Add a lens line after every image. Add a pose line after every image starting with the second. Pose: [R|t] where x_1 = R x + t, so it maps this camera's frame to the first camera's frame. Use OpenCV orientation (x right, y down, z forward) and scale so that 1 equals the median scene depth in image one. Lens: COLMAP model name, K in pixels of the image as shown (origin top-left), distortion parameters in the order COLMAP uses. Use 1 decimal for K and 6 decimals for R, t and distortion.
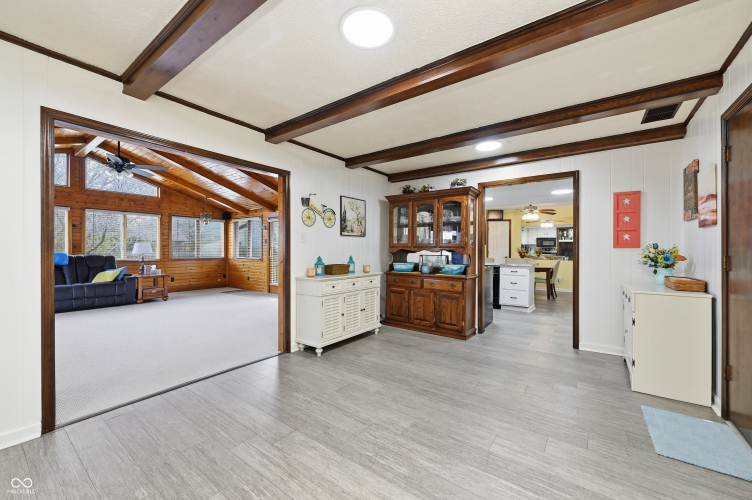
lens RADIAL K [[299.0, 0, 377.1], [0, 299.0, 250.3], [0, 0, 1]] dist [0.000609, -0.000623]
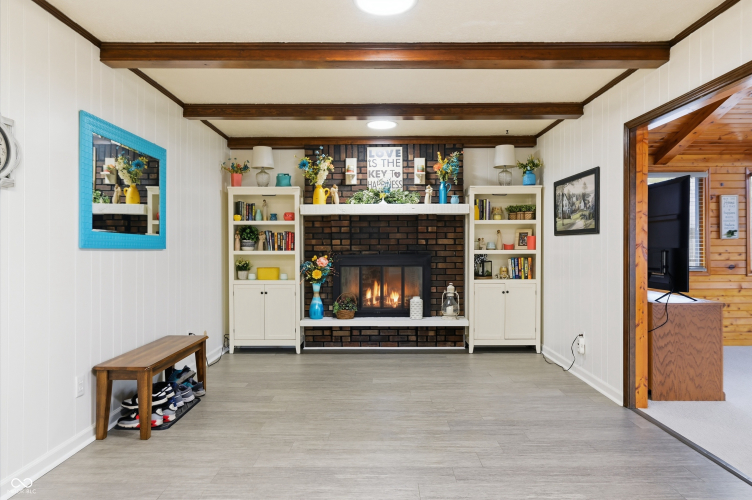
lens RADIAL K [[488.1, 0, 380.5], [0, 488.1, 249.9], [0, 0, 1]] dist [-0.004723, -0.001362]
pose [[-0.809213, 0.001453, -0.587514, 0.211246], [-0.000449, 0.999995, 0.003091, 0.000925], [0.587516, 0.002764, -0.809208, 0.547461]]
